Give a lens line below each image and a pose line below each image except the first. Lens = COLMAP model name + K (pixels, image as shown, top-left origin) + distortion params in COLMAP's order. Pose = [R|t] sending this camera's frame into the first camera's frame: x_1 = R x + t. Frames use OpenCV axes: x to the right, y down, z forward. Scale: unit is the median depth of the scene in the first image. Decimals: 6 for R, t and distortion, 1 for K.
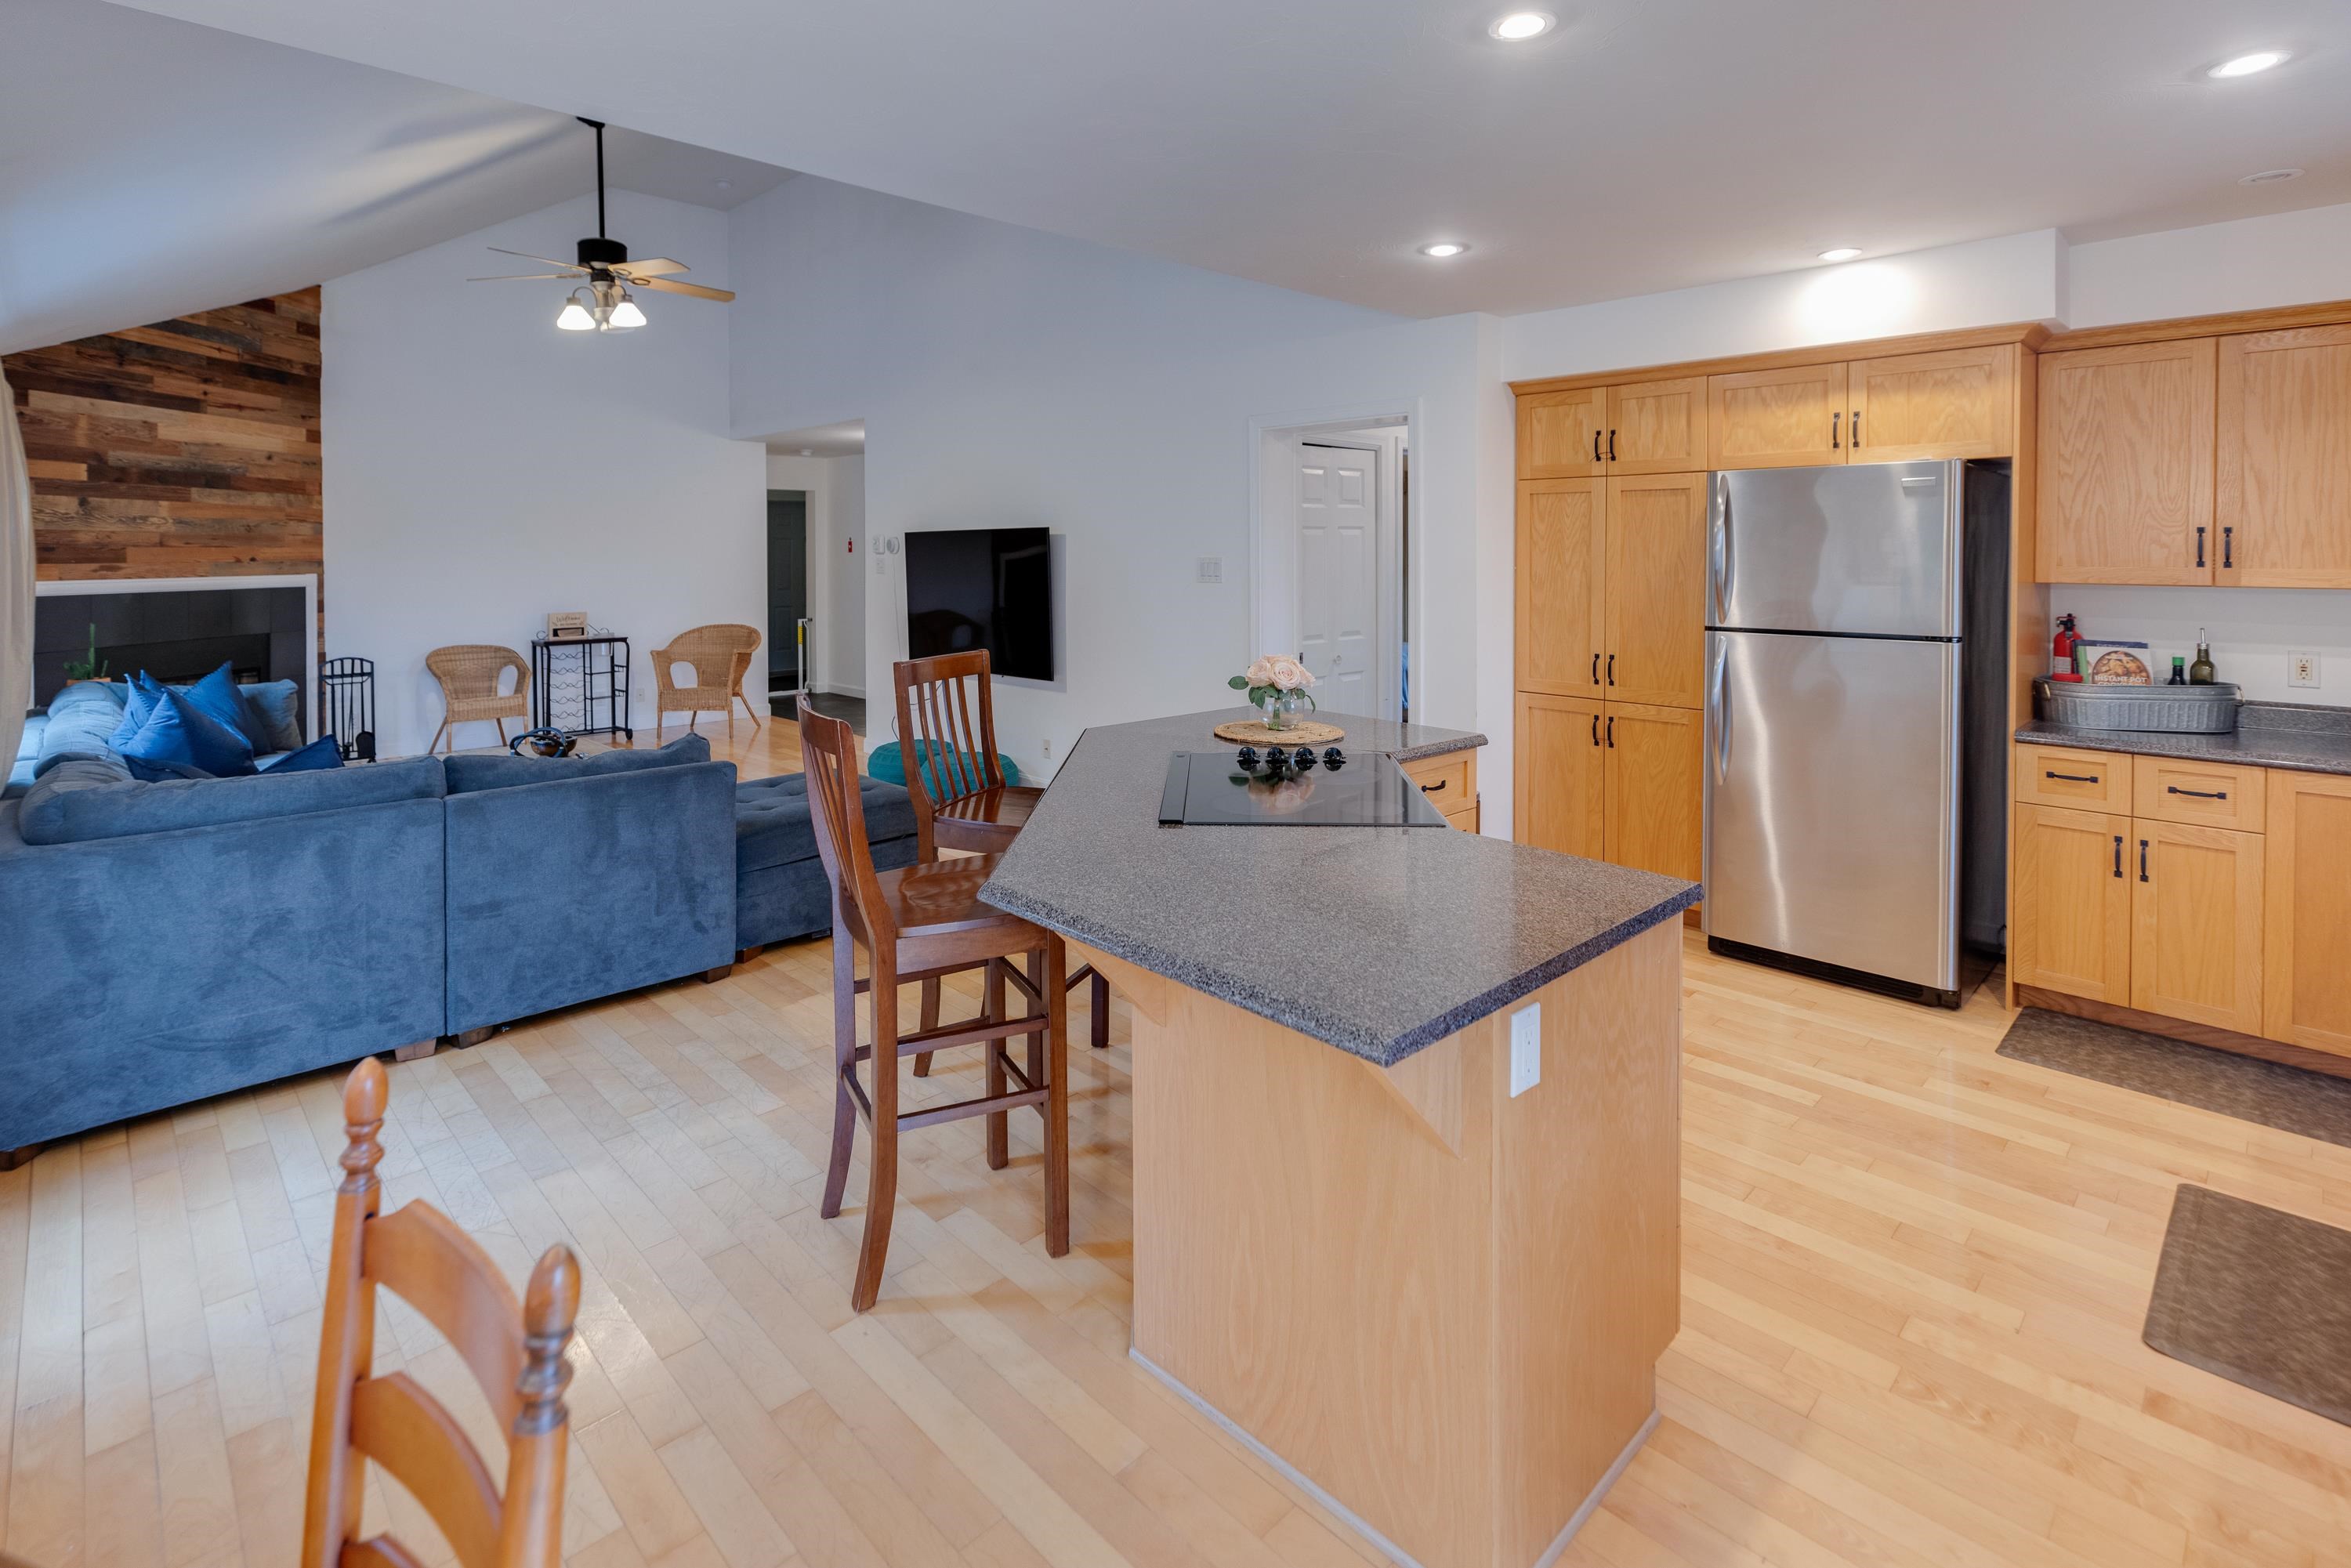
lens RADIAL K [[1121.6, 0, 1161.8], [0, 1121.6, 574.6], [0, 0, 1]] dist [0.005074, -0.000253]
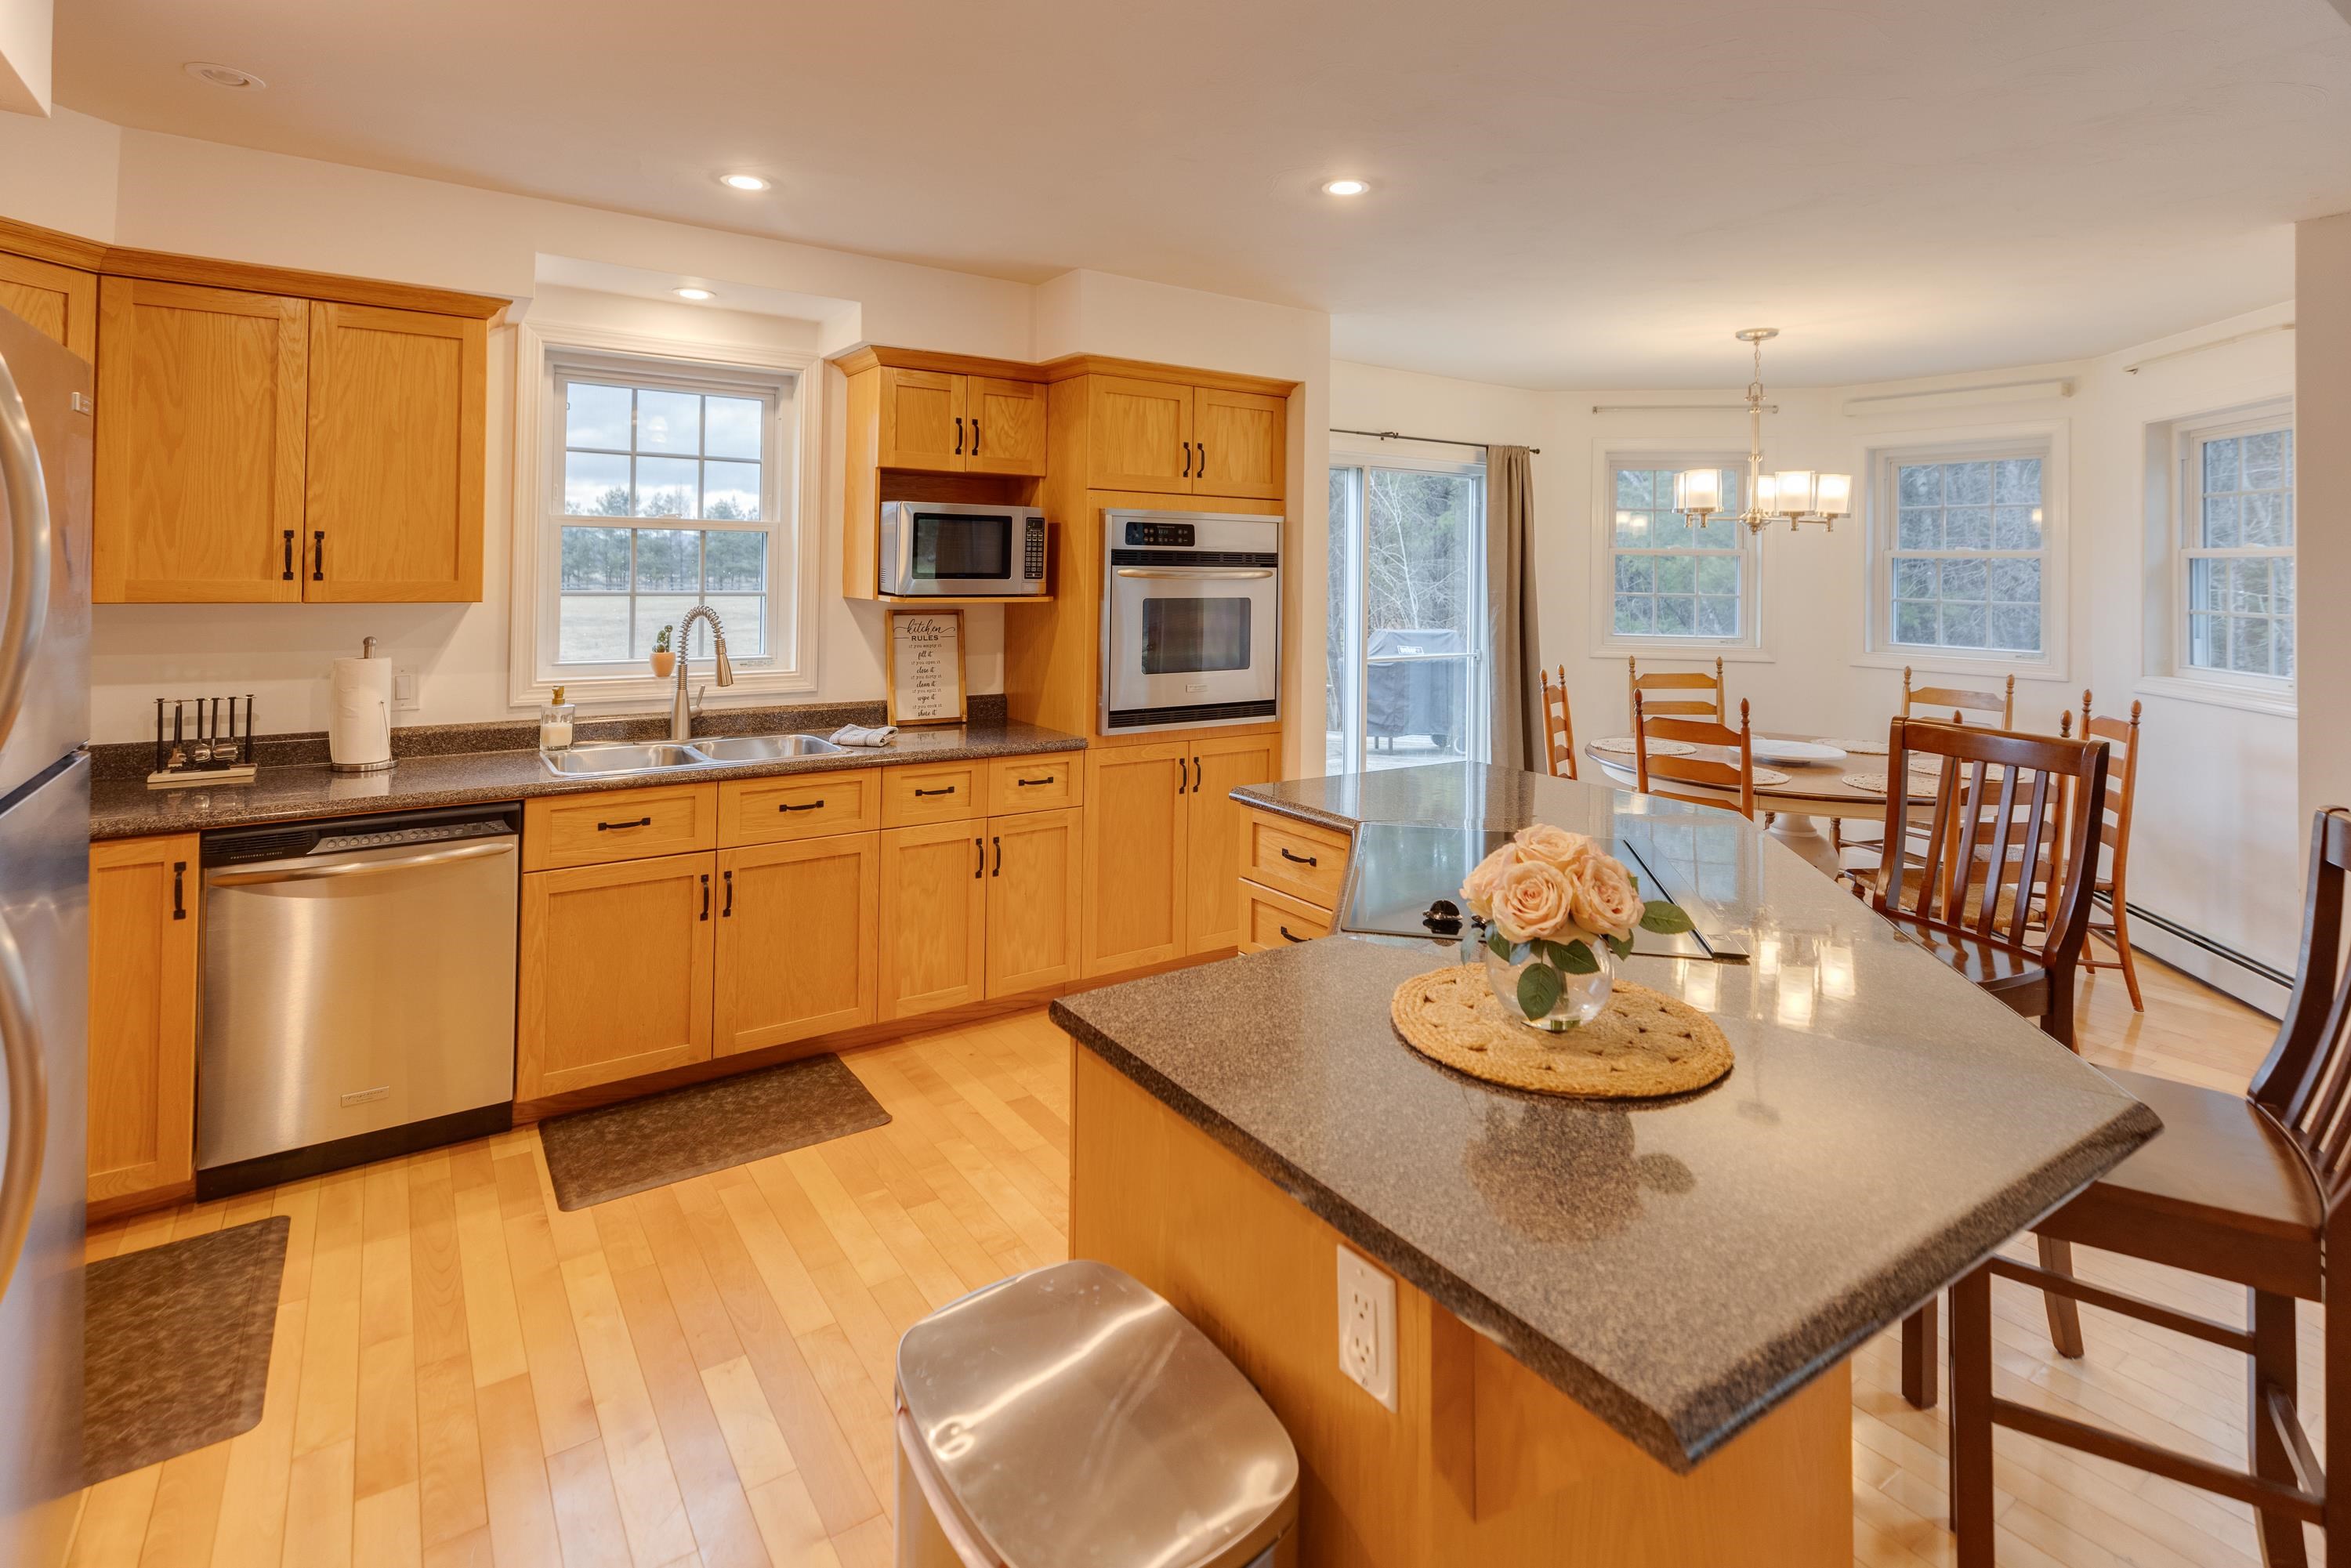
lens RADIAL K [[1121.6, 0, 1172.5], [0, 1121.6, 559.1], [0, 0, 1]] dist [0.005074, -0.000253]
pose [[-0.986698, -0.011049, 0.162185, 0.104585], [-0.008538, 0.999833, 0.016171, -0.018473], [-0.162337, 0.014572, -0.986628, 0.811587]]
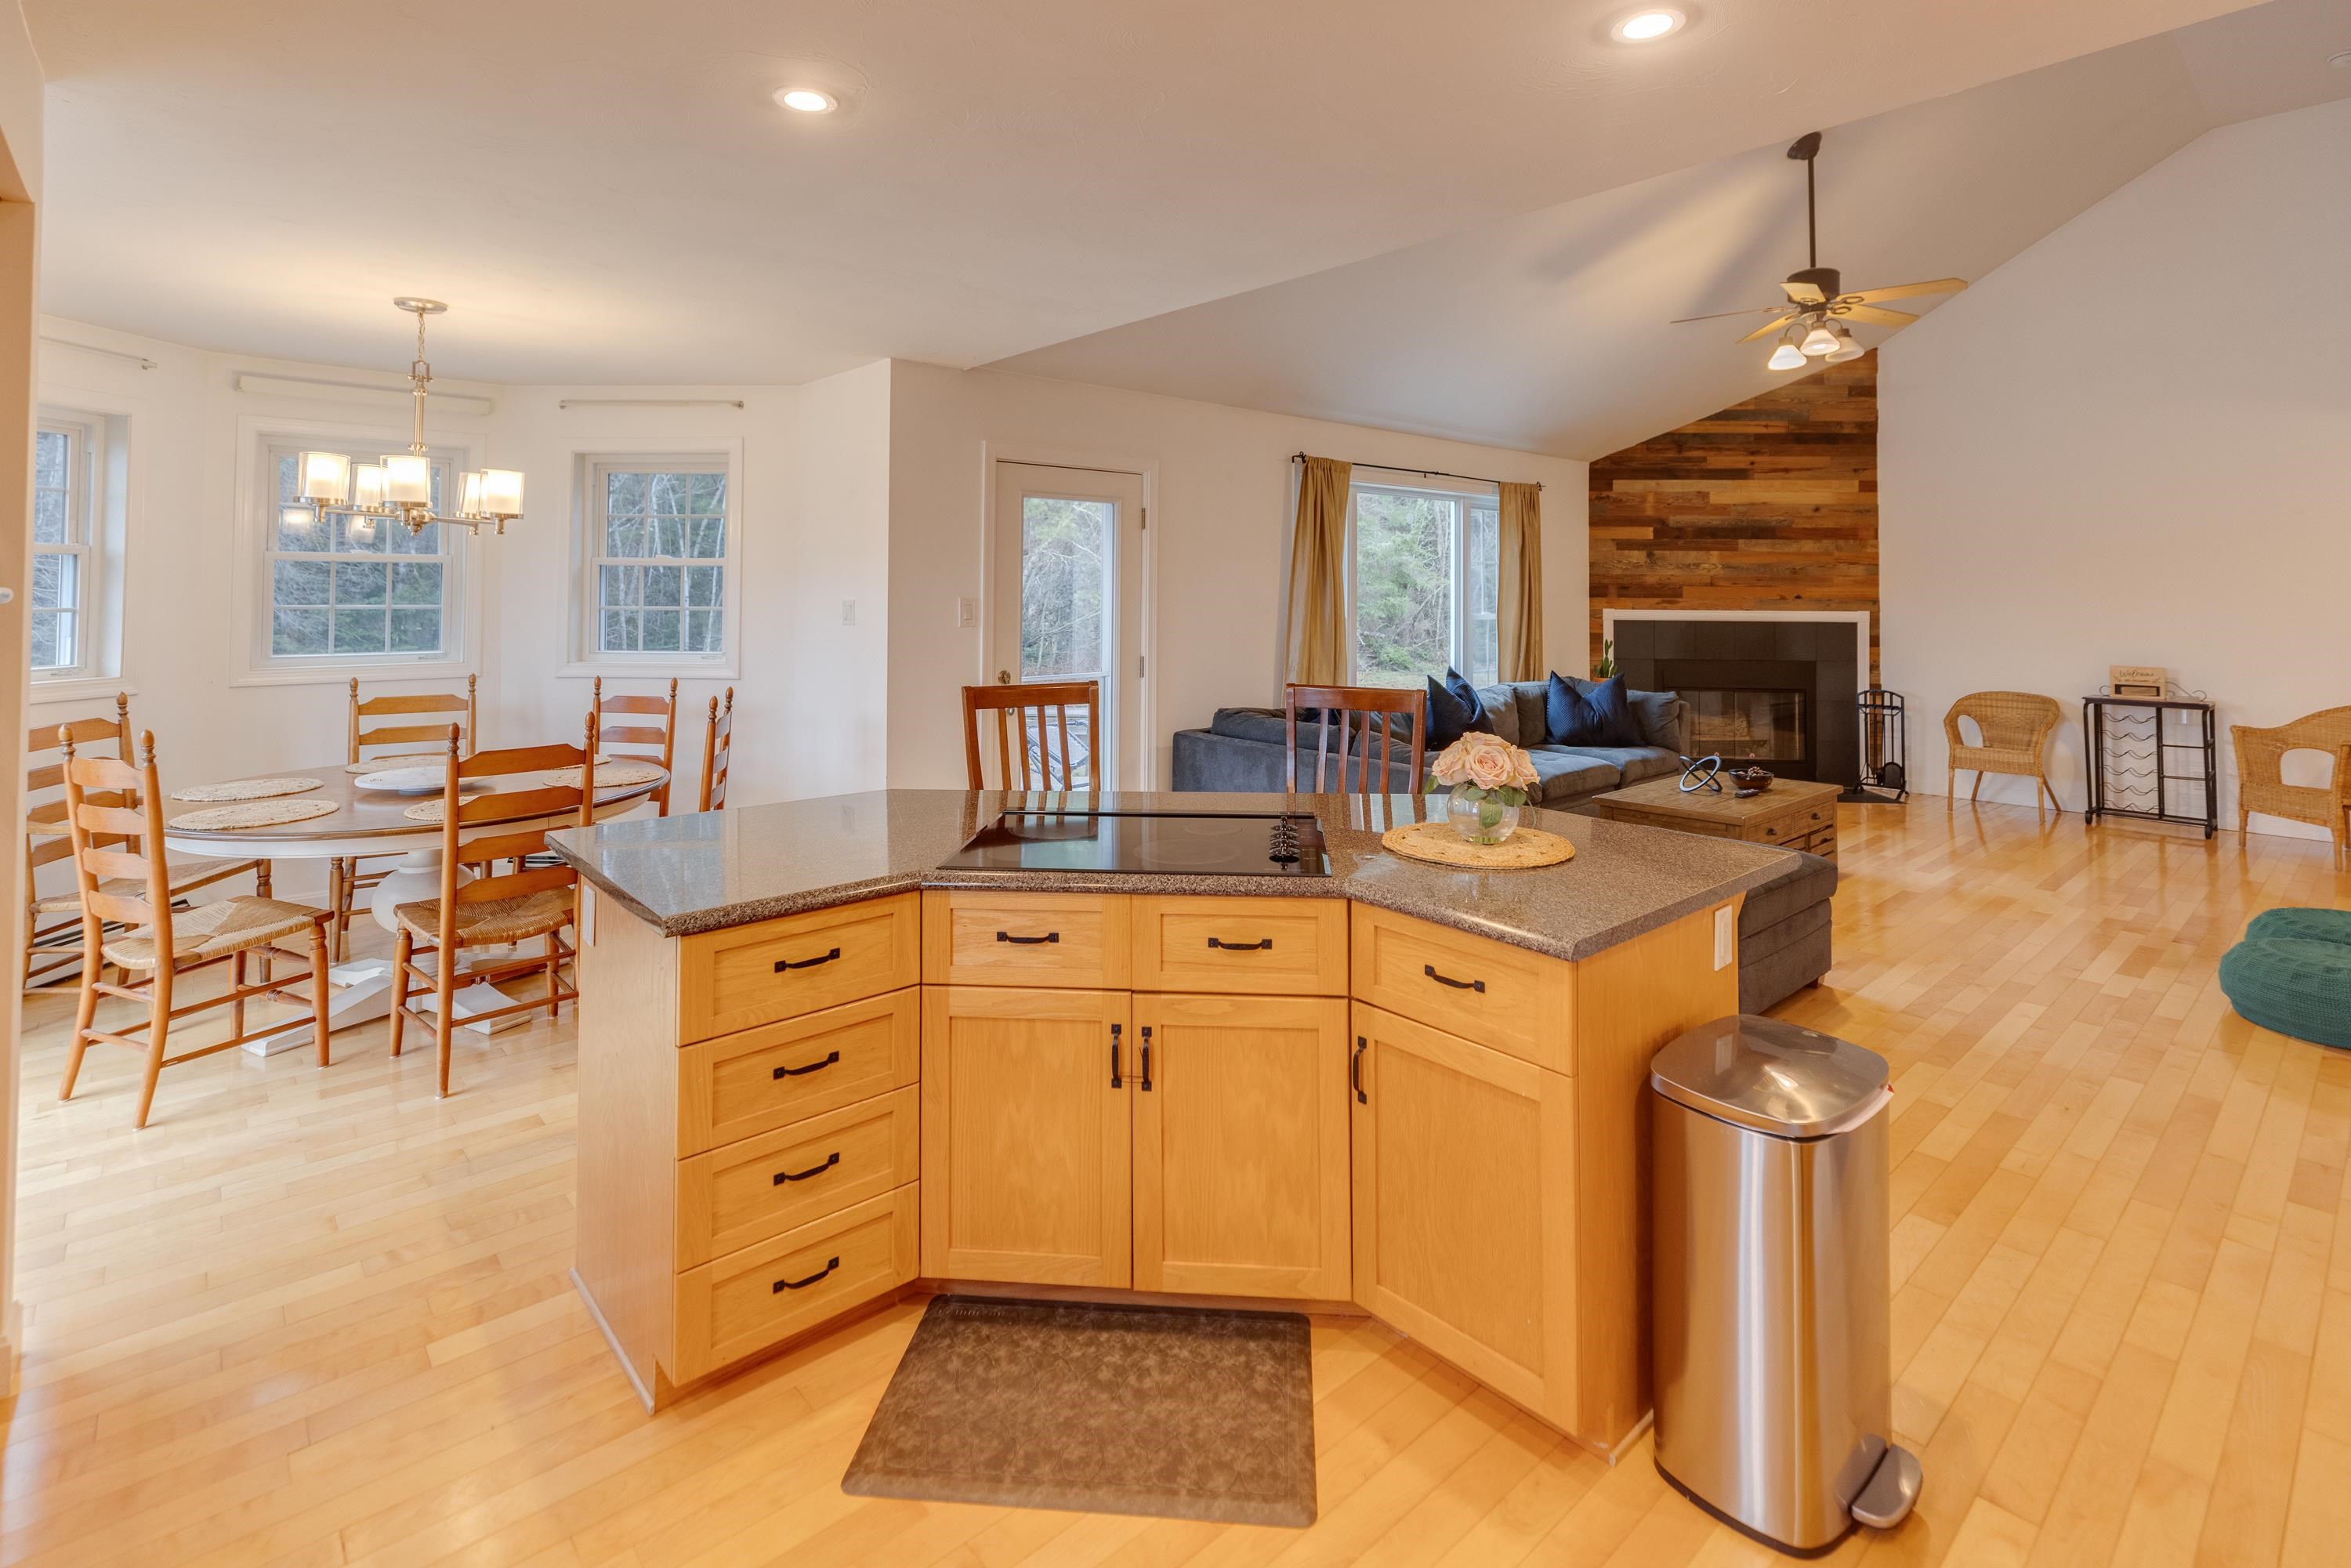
lens RADIAL K [[1121.6, 0, 1157.5], [0, 1121.6, 577.0], [0, 0, 1]] dist [0.005074, -0.000253]
pose [[-0.047480, -0.011095, -0.998811, 0.485792], [-0.027139, 0.999584, -0.009814, -0.006361], [0.998503, 0.026641, -0.047762, 0.472746]]
